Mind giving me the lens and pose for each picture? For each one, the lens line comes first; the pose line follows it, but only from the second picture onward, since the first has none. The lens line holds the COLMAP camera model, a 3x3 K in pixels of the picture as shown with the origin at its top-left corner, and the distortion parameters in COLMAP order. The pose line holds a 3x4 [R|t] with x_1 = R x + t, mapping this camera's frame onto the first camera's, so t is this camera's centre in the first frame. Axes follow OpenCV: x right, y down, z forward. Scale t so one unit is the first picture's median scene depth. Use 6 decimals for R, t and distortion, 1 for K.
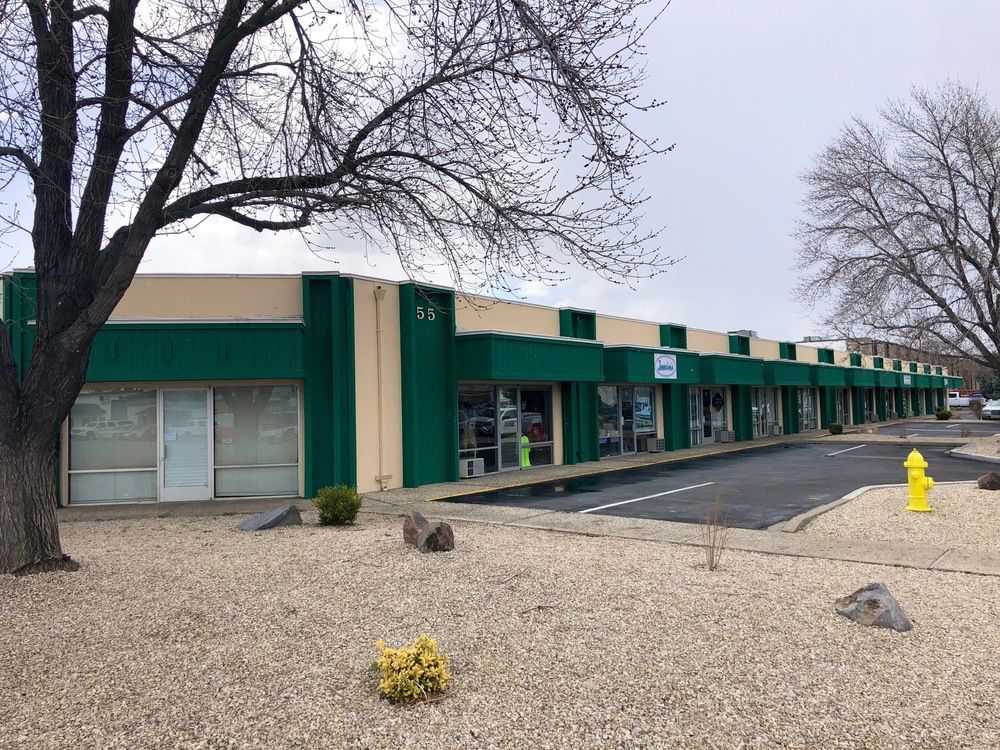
lens RADIAL K [[810.0, 0, 490.8], [0, 810.0, 364.0], [0, 0, 1]] dist [0.021018, -0.006934]
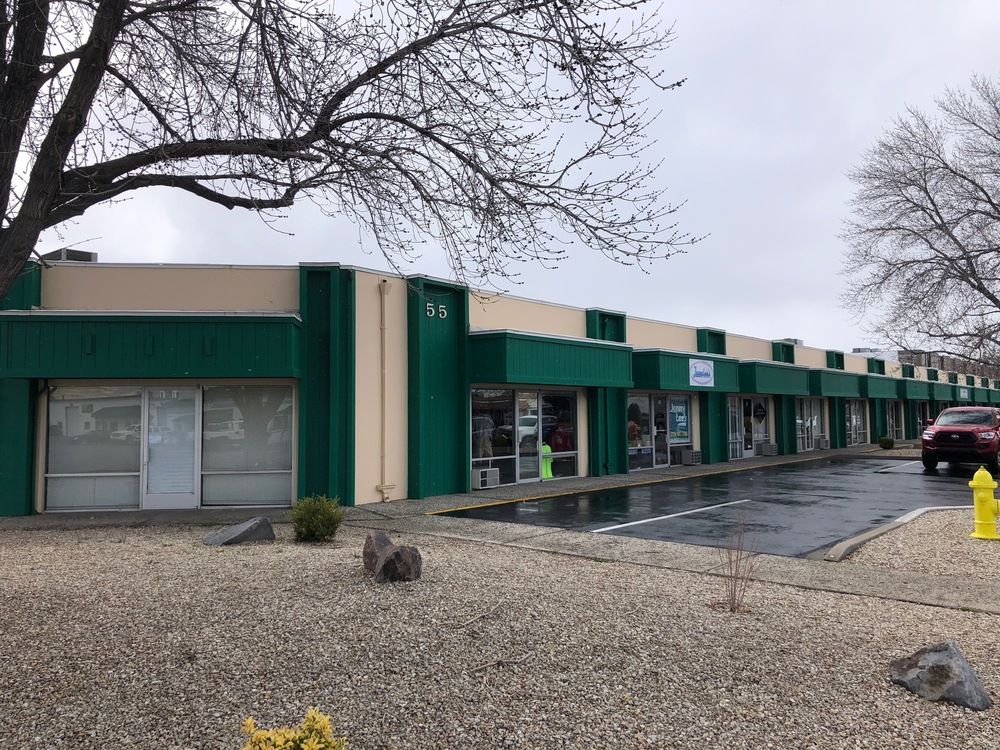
lens RADIAL K [[813.7, 0, 497.9], [0, 813.7, 359.4], [0, 0, 1]] dist [0.010487, 0.015309]
pose [[0.998997, 0.011924, -0.043165, 0.036311], [-0.012647, 0.999784, -0.016511, 0.009396], [0.042959, 0.017040, 0.998932, 0.089194]]
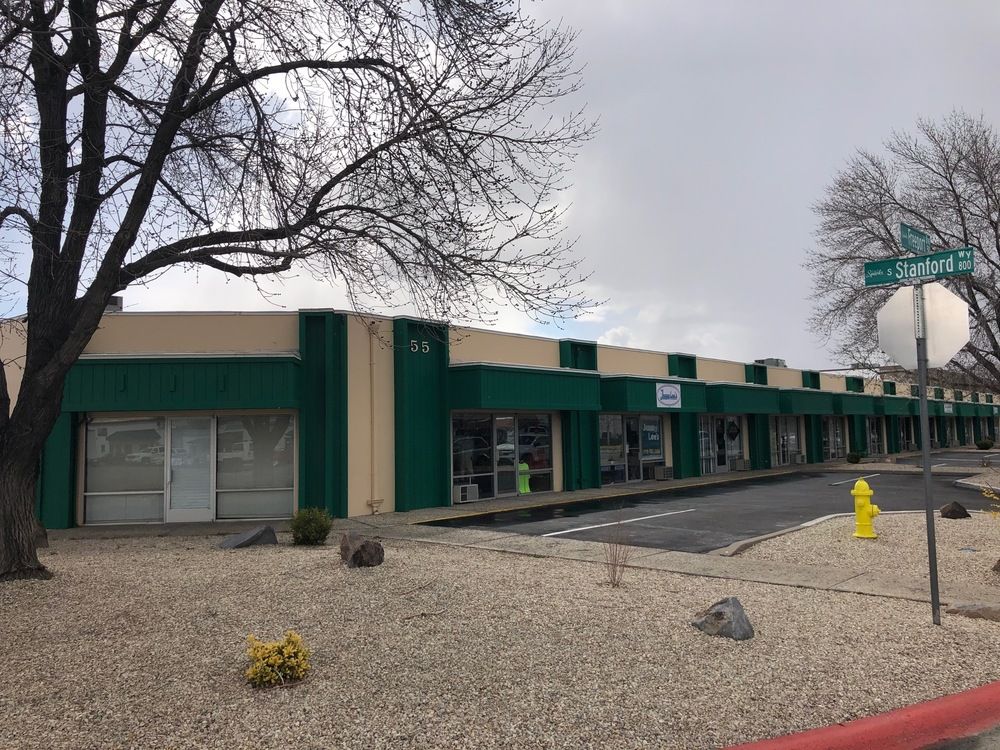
lens RADIAL K [[810.0, 0, 490.8], [0, 810.0, 364.0], [0, 0, 1]] dist [0.021018, -0.006934]
pose [[0.998033, -0.001694, -0.062664, 0.092920], [-0.000378, 0.999454, -0.033035, -0.005328], [0.062686, 0.032994, 0.997488, -0.056986]]
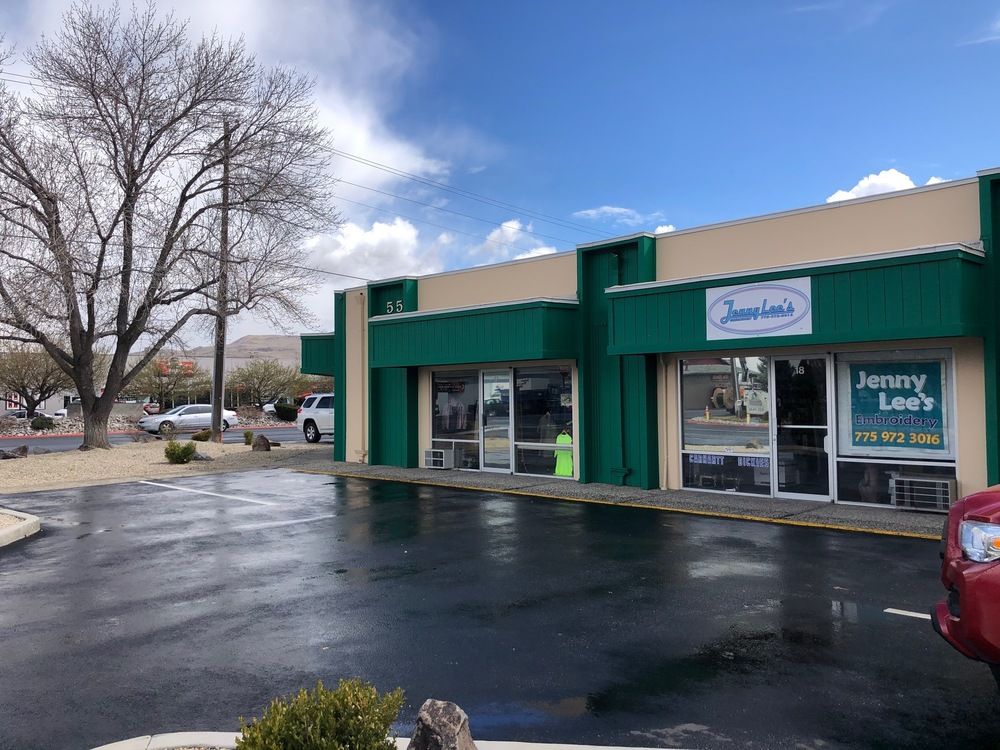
lens RADIAL K [[813.7, 0, 489.2], [0, 813.7, 365.3], [0, 0, 1]] dist [0.010422, 0.016230]
pose [[-0.170519, -0.015168, -0.985238, 1.139316], [0.061517, 0.997767, -0.026008, 0.059846], [0.983432, -0.065044, -0.169205, 1.541767]]
